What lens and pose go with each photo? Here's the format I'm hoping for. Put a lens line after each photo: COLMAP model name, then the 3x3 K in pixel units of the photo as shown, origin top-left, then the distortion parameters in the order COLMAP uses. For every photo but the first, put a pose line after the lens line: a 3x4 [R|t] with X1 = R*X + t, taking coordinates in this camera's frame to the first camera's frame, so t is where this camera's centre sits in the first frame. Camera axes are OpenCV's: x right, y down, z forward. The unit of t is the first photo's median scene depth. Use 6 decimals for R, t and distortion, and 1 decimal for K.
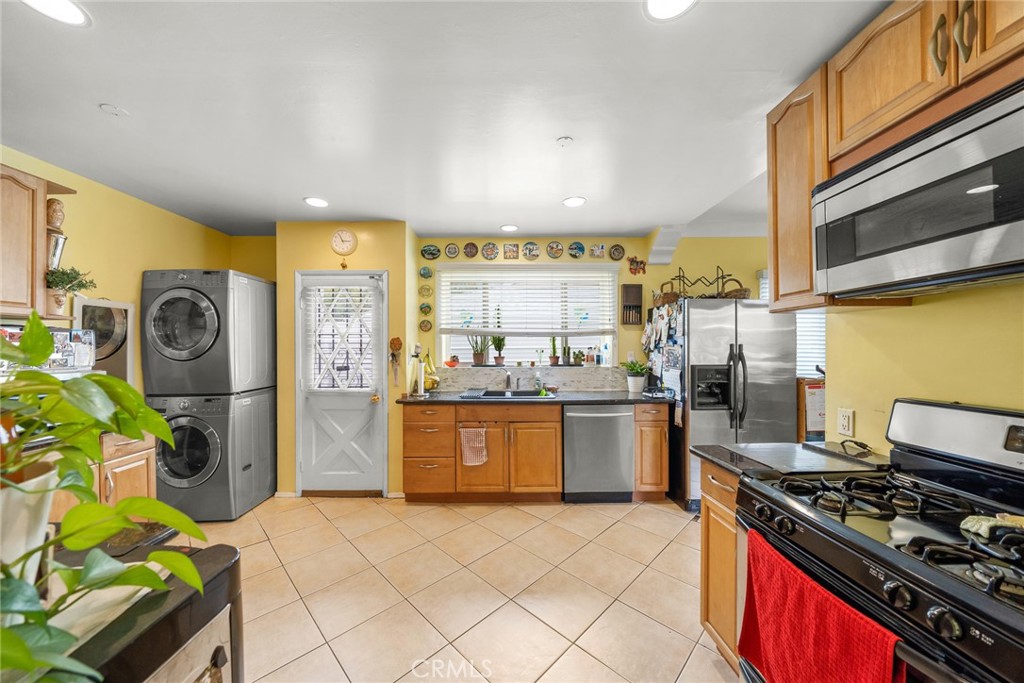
lens RADIAL K [[345.0, 0, 500.4], [0, 345.0, 347.3], [0, 0, 1]] dist [-0.005091, -0.000066]
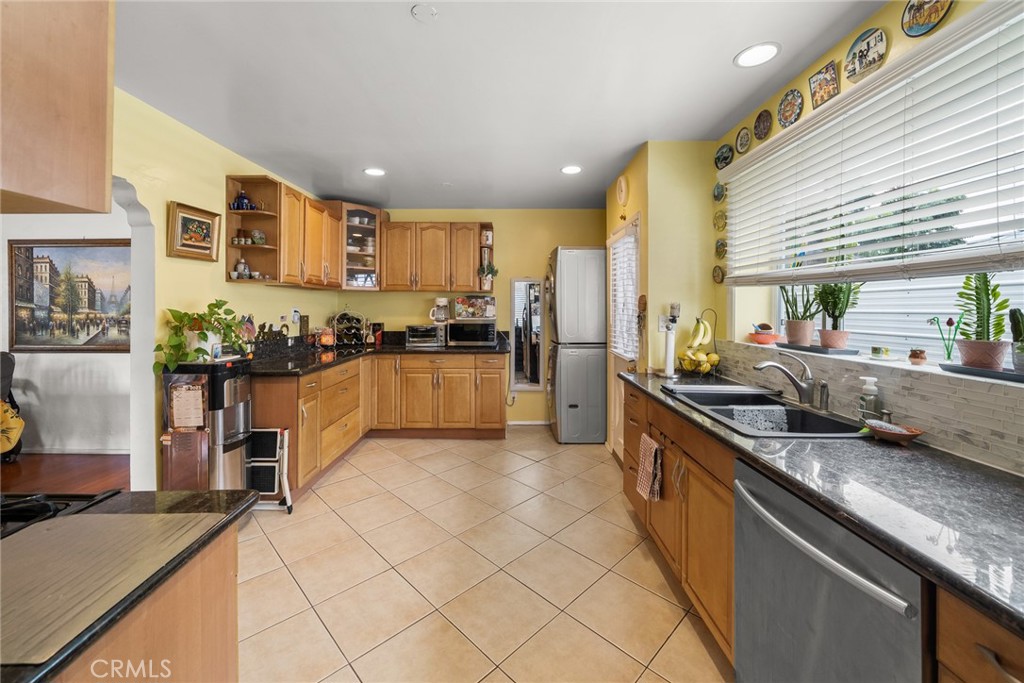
lens RADIAL K [[396.5, 0, 511.2], [0, 396.5, 306.3], [0, 0, 1]] dist [-0.000221, -0.000023]
pose [[0.017497, 0.003141, -0.999842, 0.515769], [-0.000992, 0.999995, 0.003124, -0.004805], [0.999846, 0.000937, 0.017500, 0.602380]]
